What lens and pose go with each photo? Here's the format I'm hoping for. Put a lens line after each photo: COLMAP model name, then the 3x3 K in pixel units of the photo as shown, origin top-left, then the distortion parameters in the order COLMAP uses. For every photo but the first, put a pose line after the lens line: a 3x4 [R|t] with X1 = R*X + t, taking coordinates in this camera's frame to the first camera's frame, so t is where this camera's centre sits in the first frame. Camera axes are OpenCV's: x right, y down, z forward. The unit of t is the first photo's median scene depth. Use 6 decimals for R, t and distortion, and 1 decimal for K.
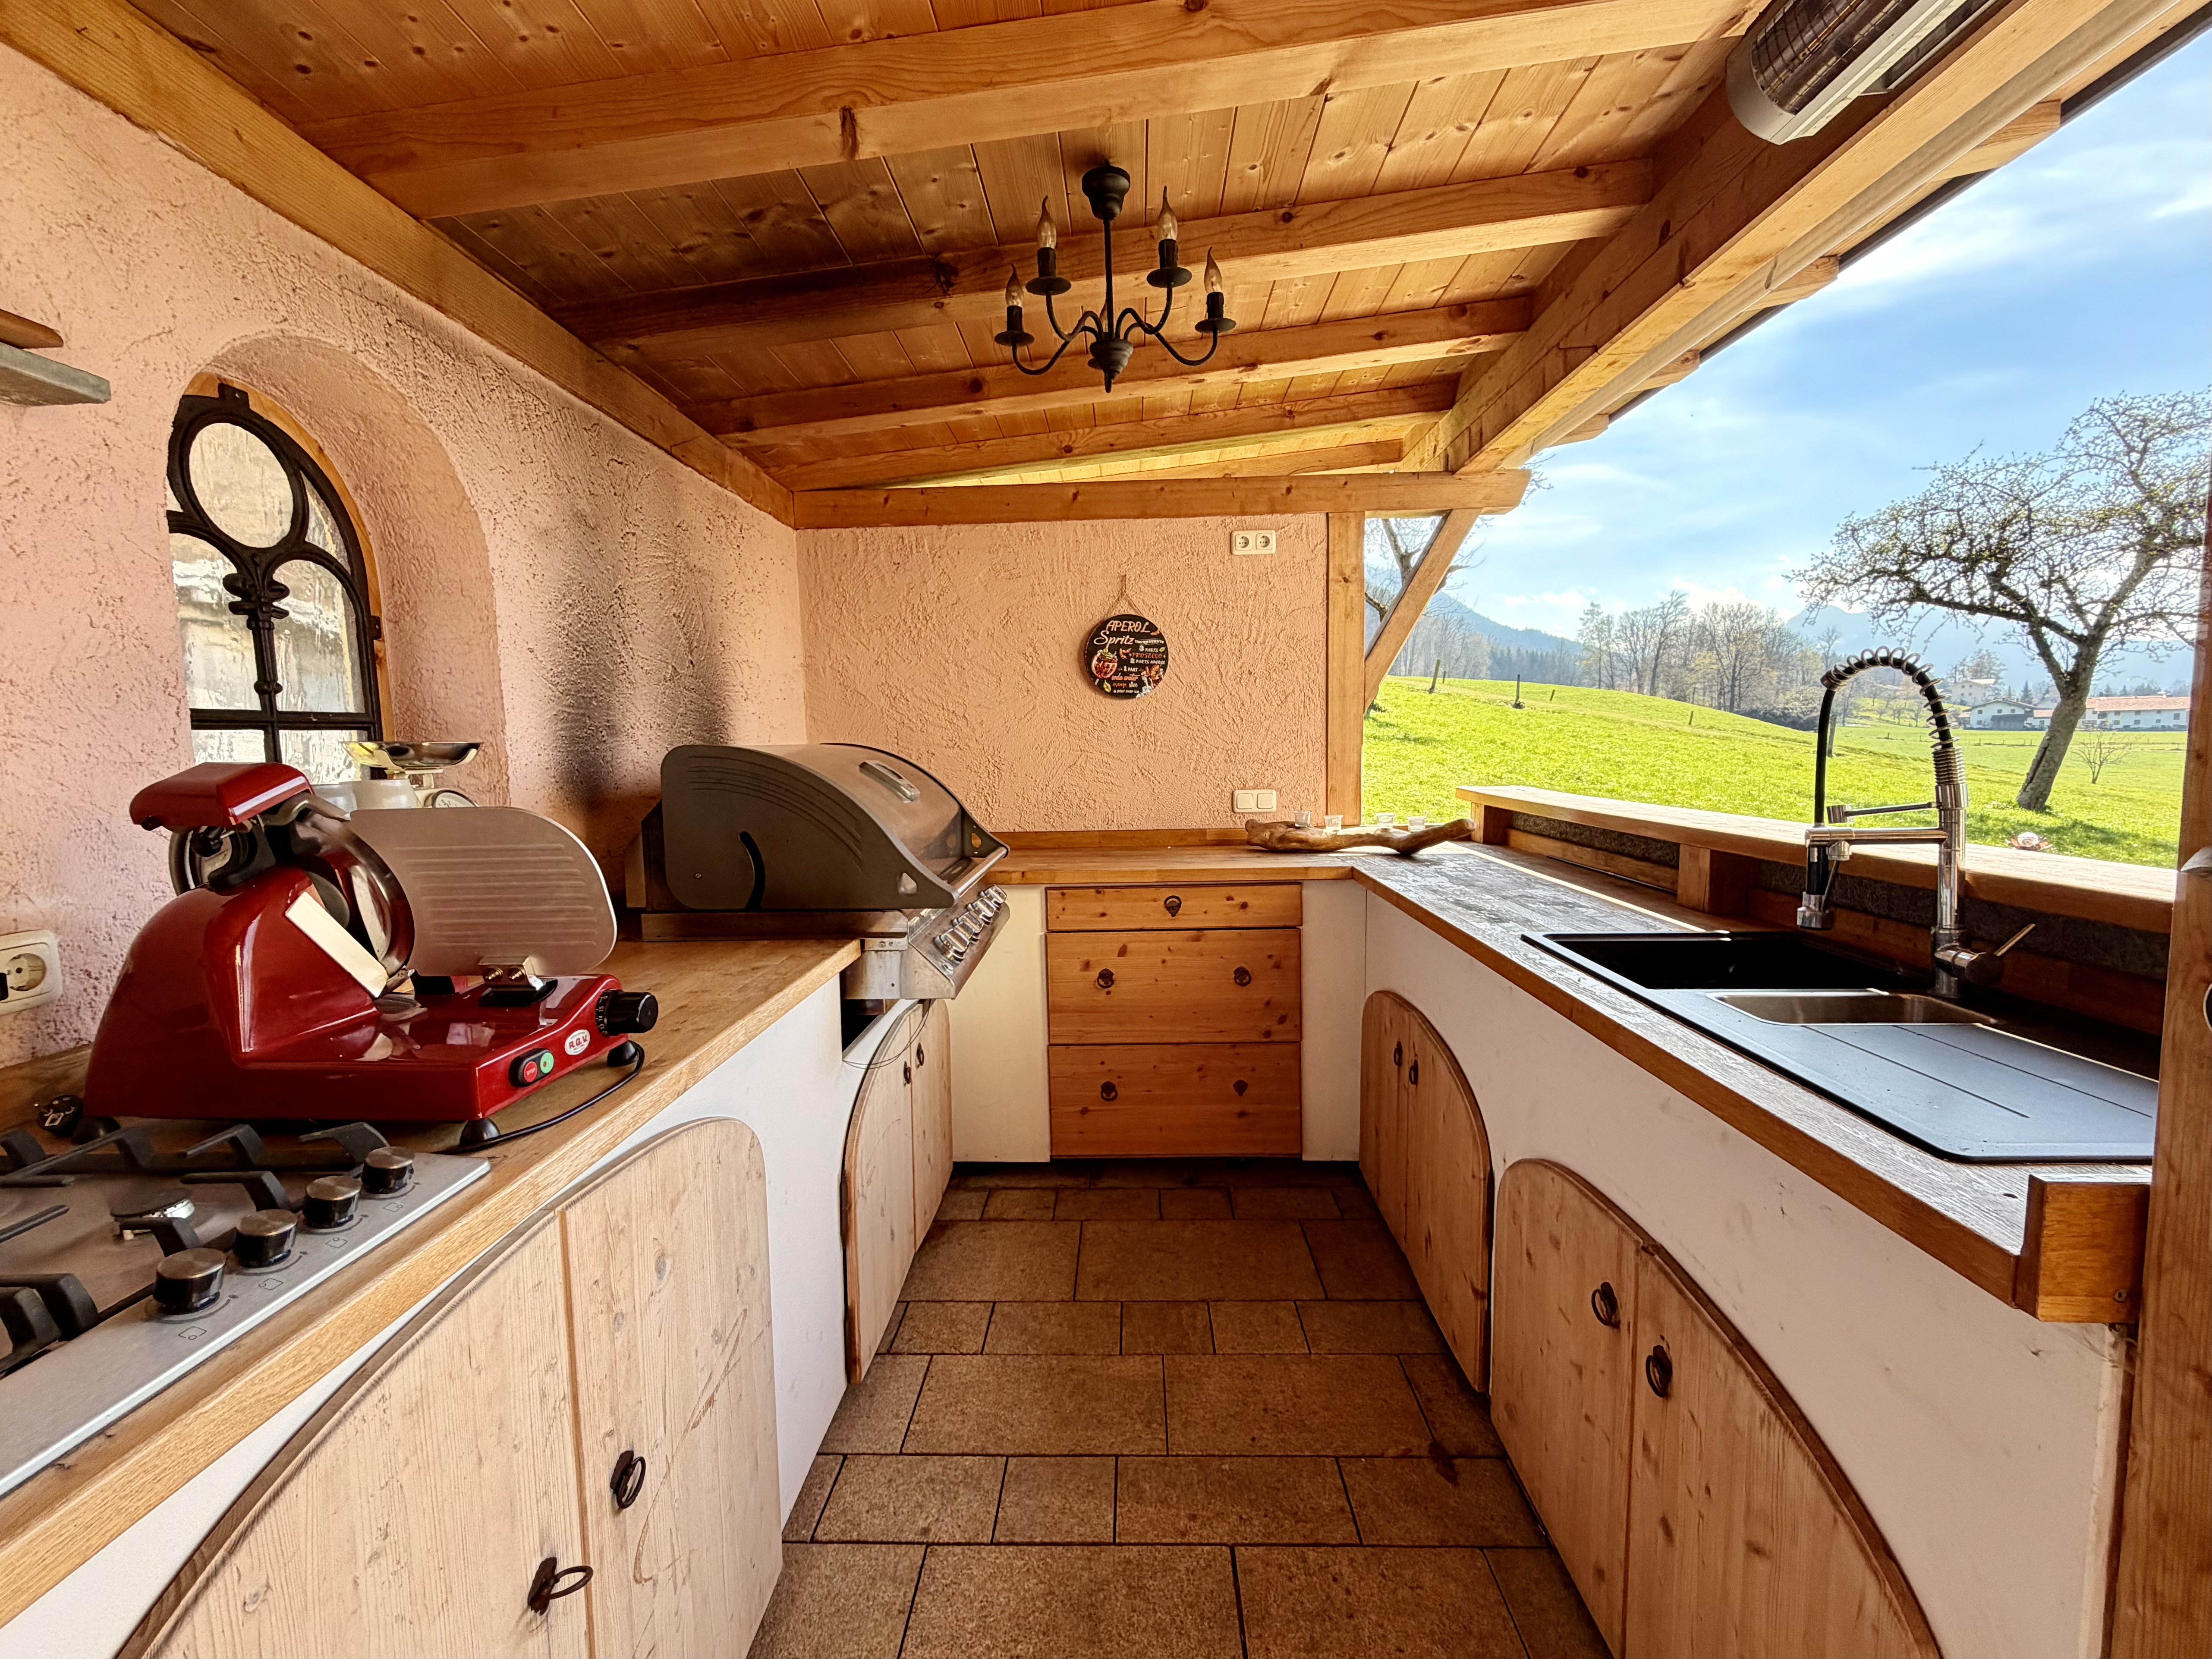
lens RADIAL K [[943.9, 0, 1108.6], [0, 943.9, 828.1], [0, 0, 1]] dist [-0.000514, -0.000046]
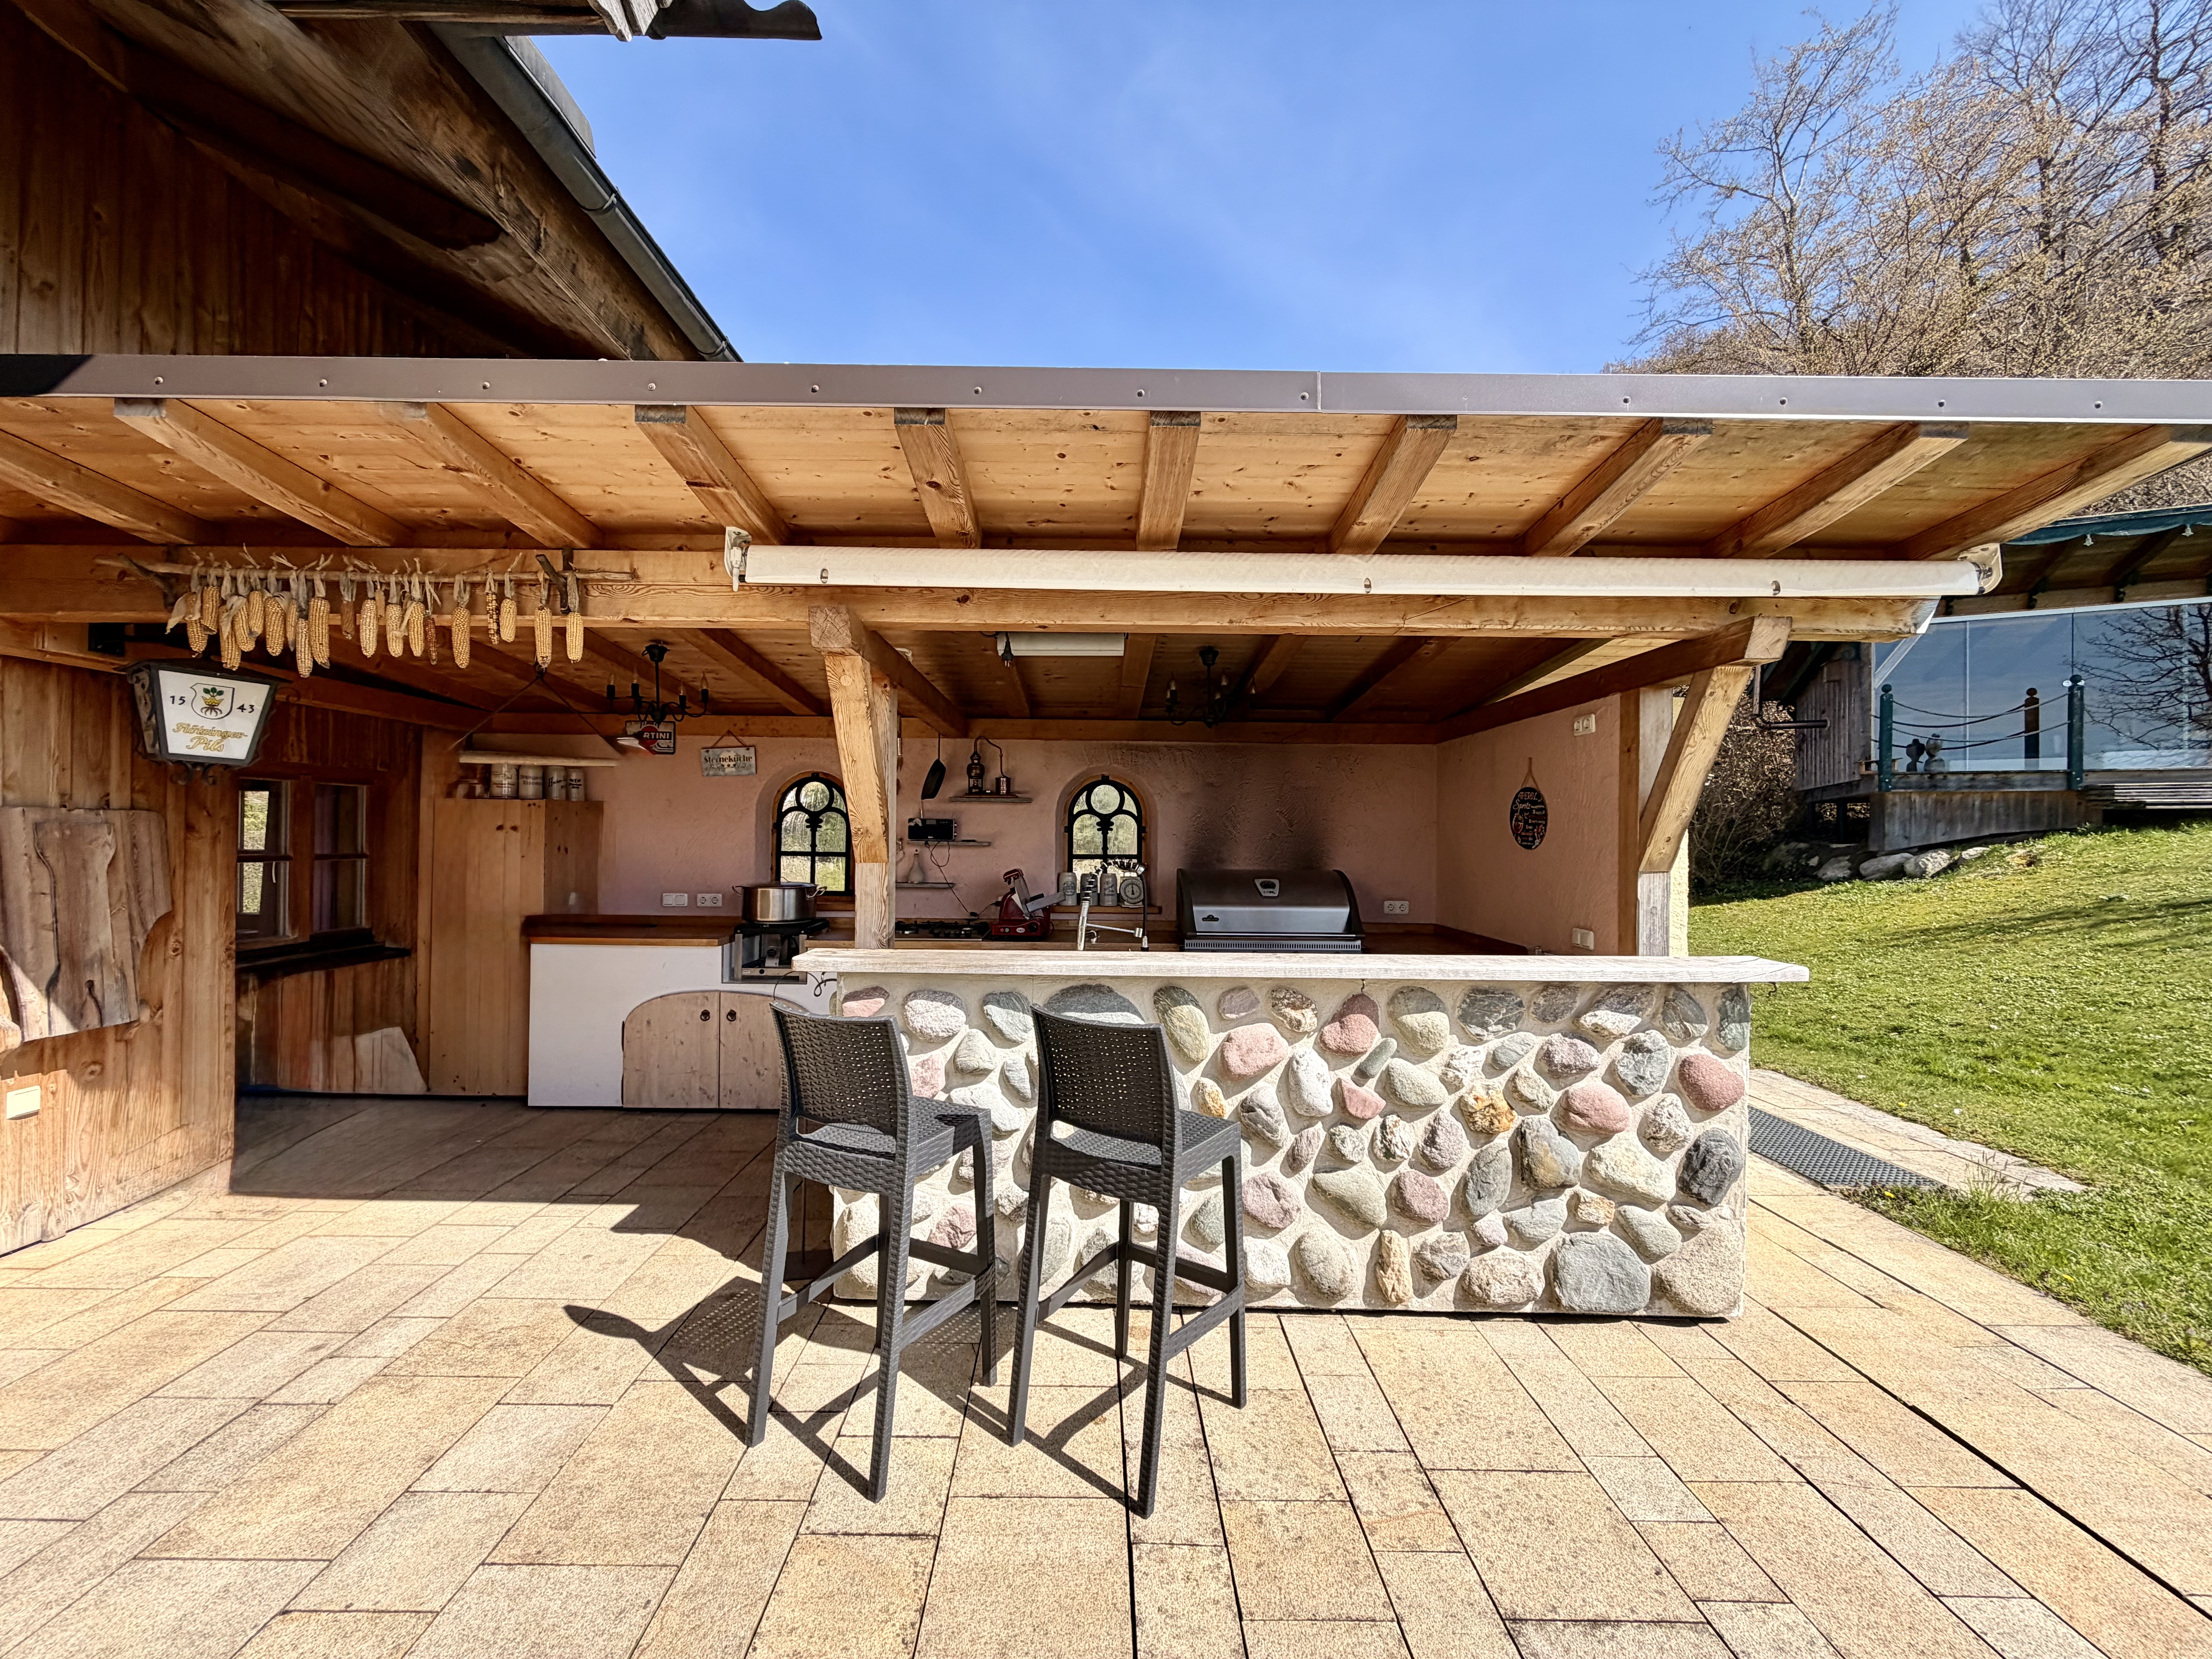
lens RADIAL K [[943.8, 0, 1100.5], [0, 943.8, 832.3], [0, 0, 1]] dist [-0.000514, -0.000046]
pose [[0.037424, 0.008012, -0.999267, 2.828497], [-0.113498, 0.993531, 0.003716, -0.209837], [0.992833, 0.113275, 0.038091, 0.752850]]
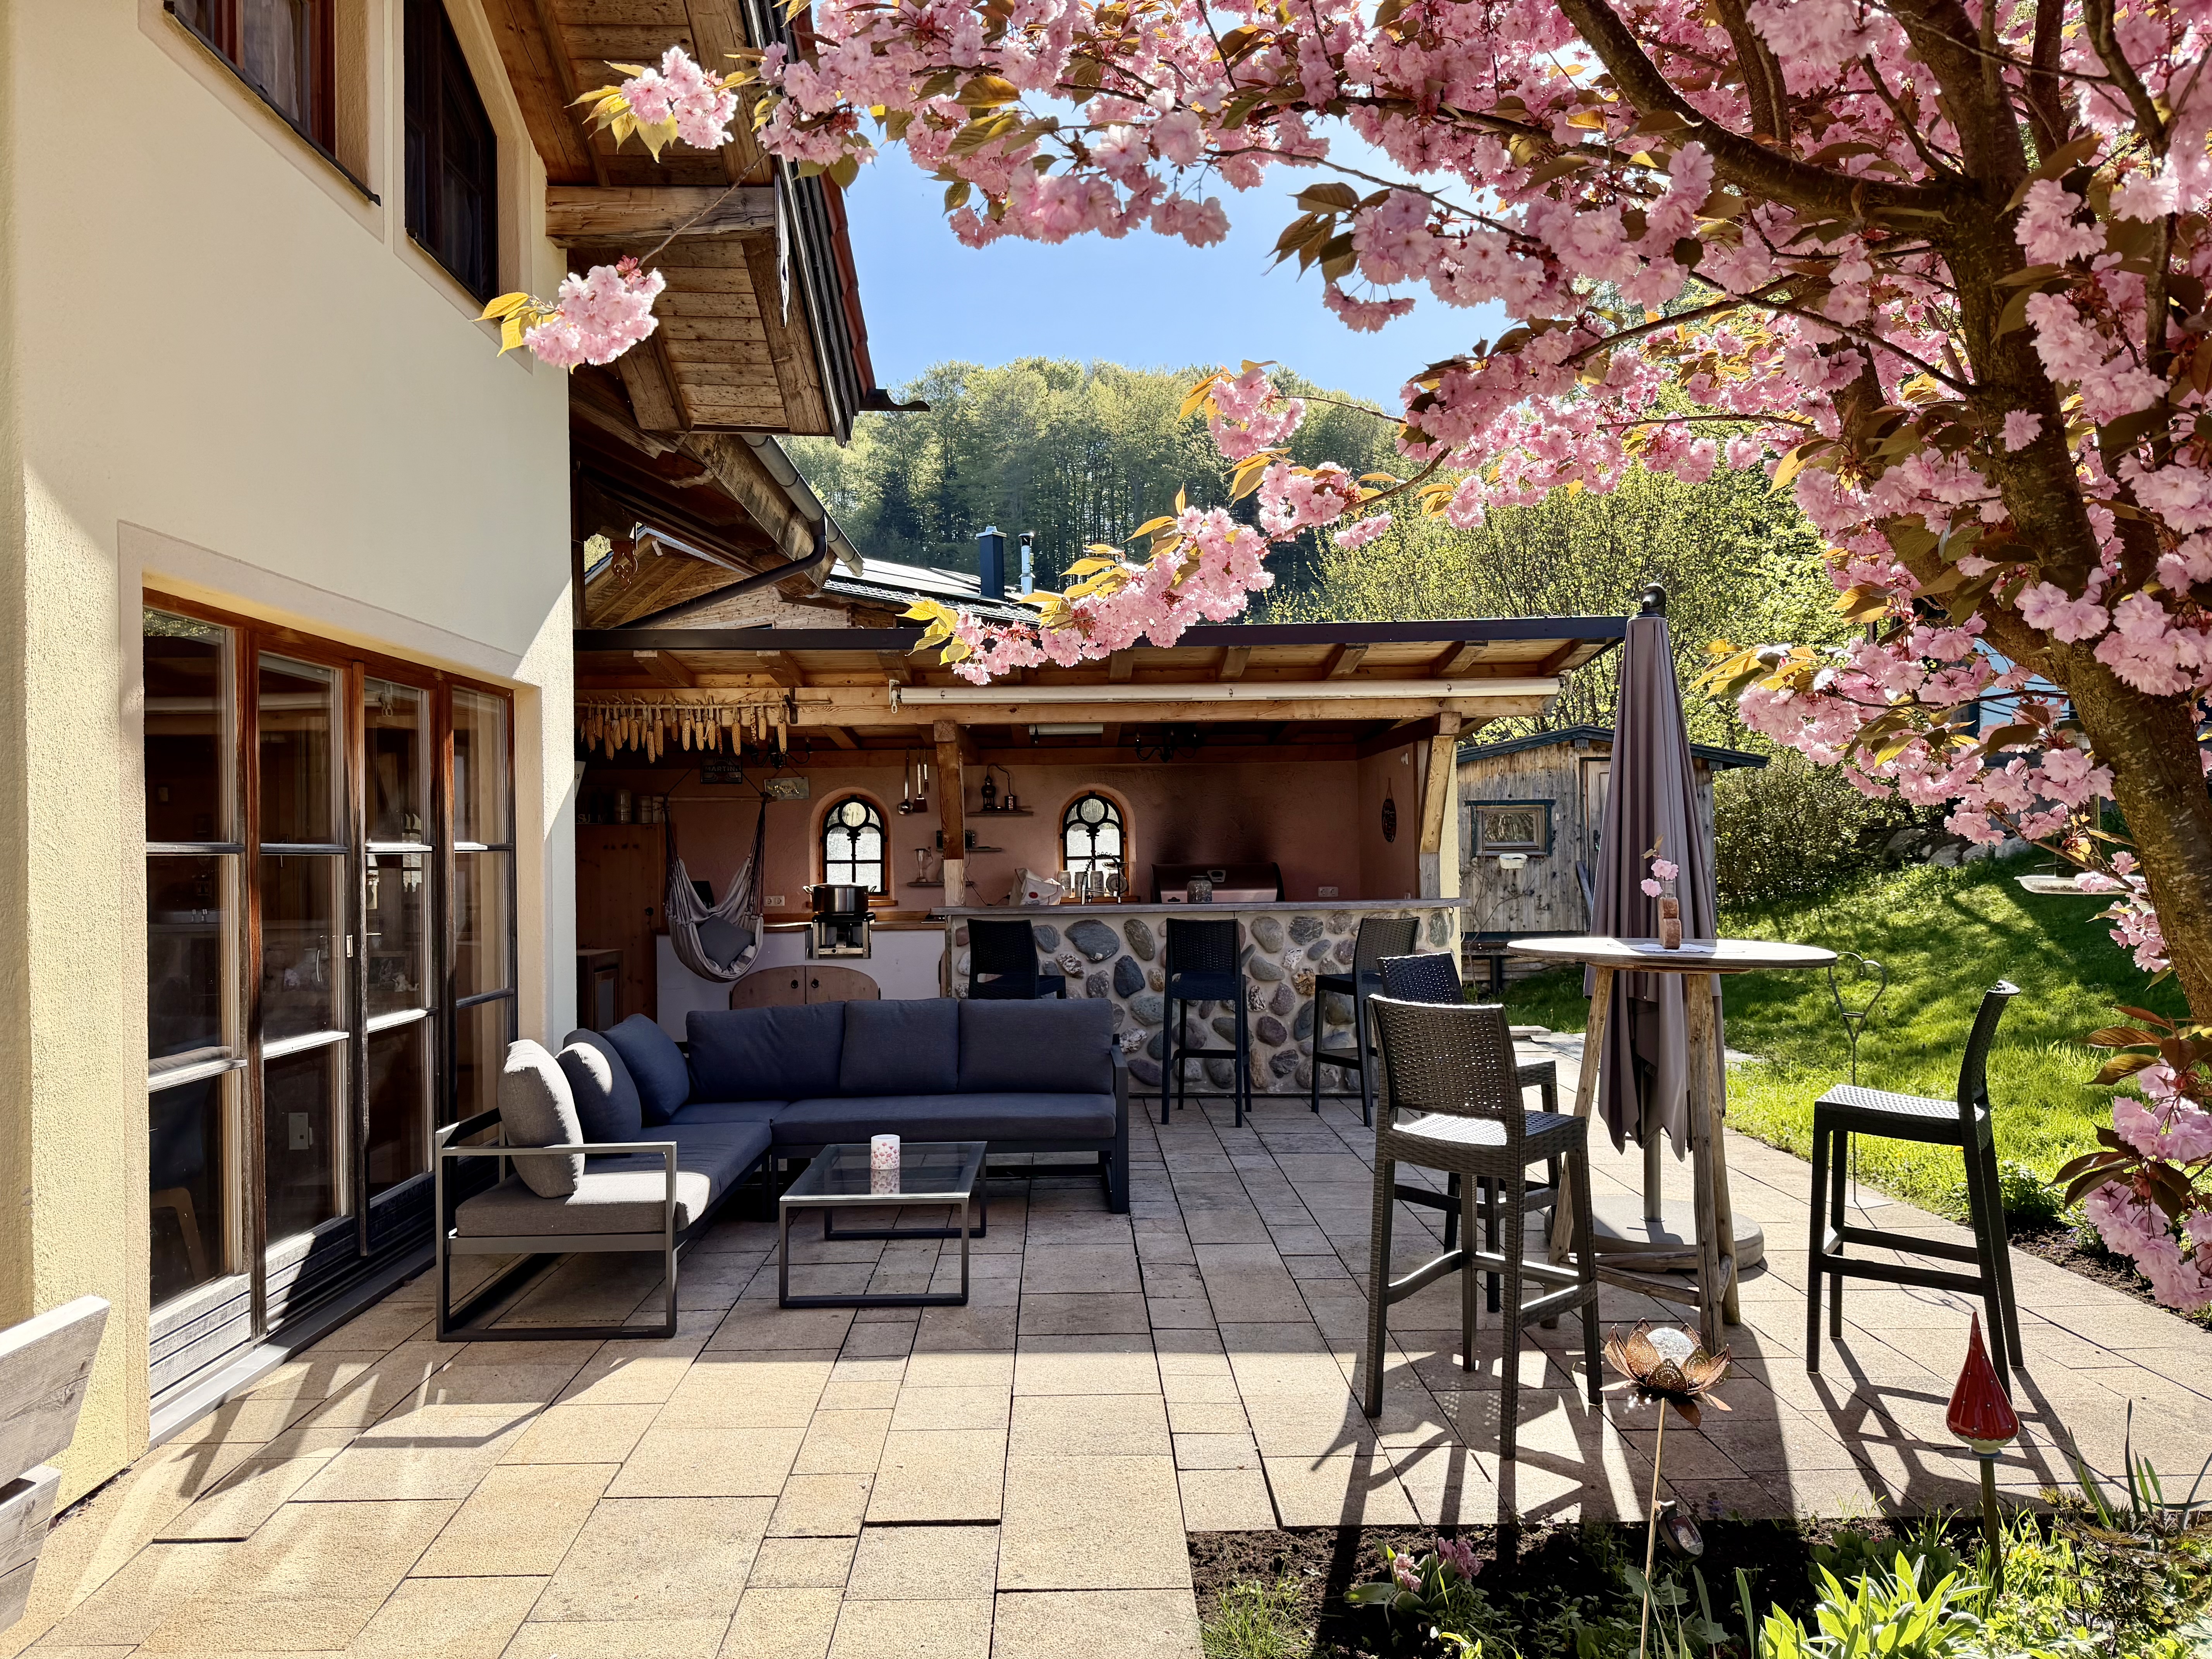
lens RADIAL K [[1585.2, 0, 1105.6], [0, 1585.2, 836.9], [0, 0, 1]] dist [0.004699, 0.000401]
pose [[0.055807, 0.001836, -0.998440, 6.628675], [-0.084845, 0.996390, -0.002910, -0.184881], [0.994830, 0.084875, 0.055761, 0.553524]]
